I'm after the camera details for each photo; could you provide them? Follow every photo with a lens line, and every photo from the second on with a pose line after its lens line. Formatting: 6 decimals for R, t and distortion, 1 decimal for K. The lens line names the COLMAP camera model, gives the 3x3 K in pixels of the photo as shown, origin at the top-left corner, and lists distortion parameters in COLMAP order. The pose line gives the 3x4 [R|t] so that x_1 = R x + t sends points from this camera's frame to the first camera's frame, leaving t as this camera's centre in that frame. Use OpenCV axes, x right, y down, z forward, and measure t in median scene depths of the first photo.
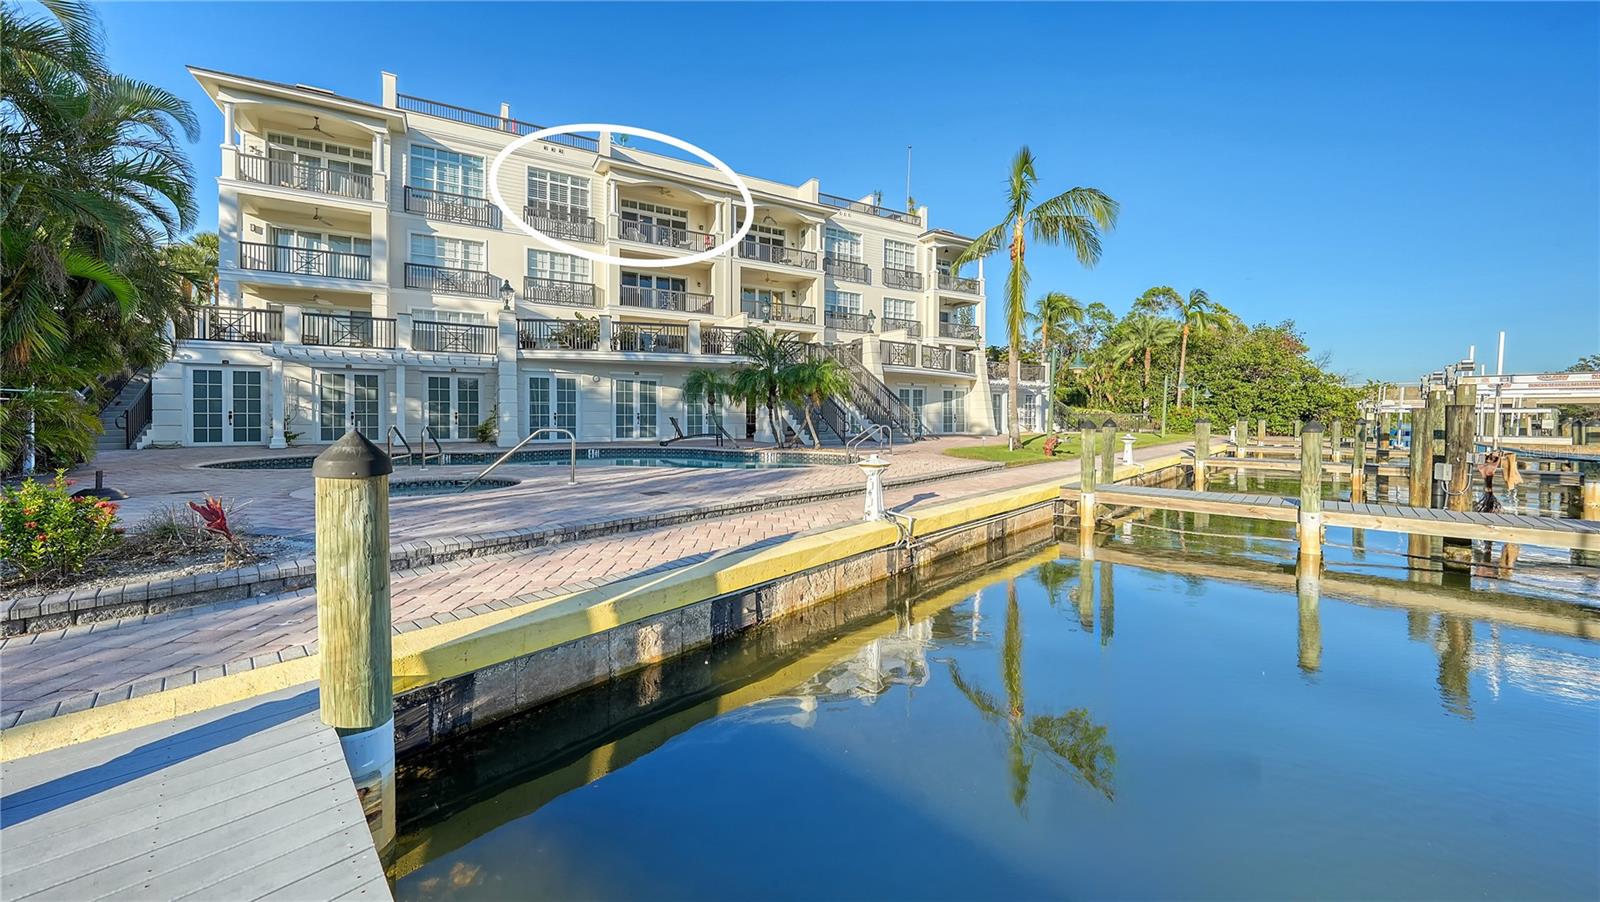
lens RADIAL K [[592.4, 0, 799.9], [0, 592.4, 438.2], [0, 0, 1]] dist [0.001863, -0.000043]
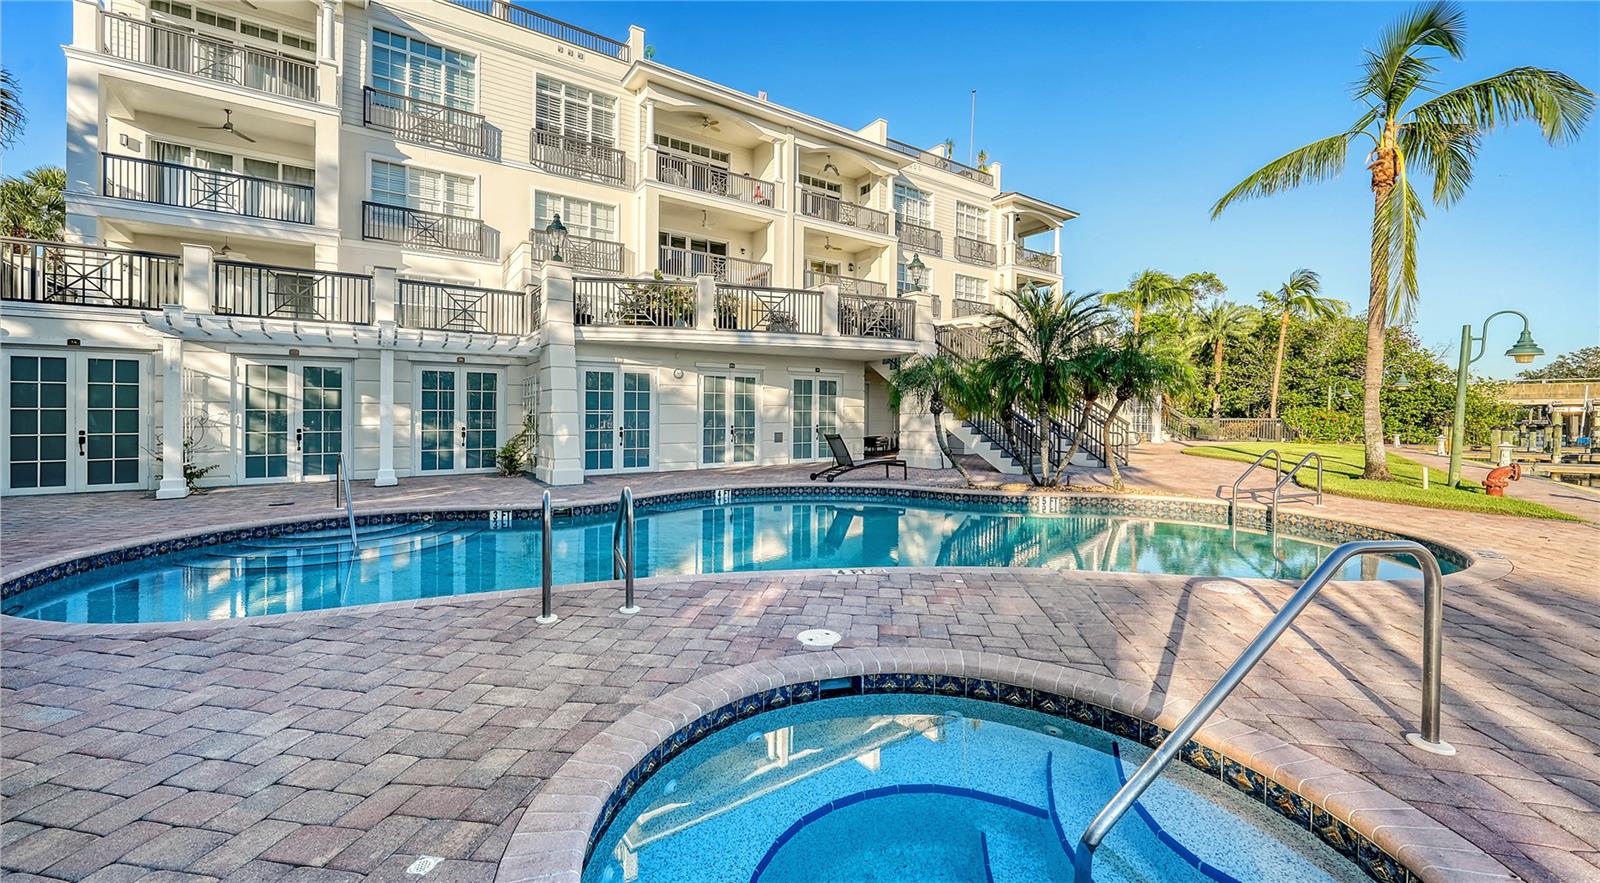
lens RADIAL K [[667.5, 0, 799.9], [0, 667.5, 431.6], [0, 0, 1]] dist [0.004536, 0.000541]
pose [[0.998689, -0.005465, 0.050899, -0.225871], [0.006447, 0.999796, -0.019146, -0.019629], [-0.050784, 0.019449, 0.998520, 0.238251]]
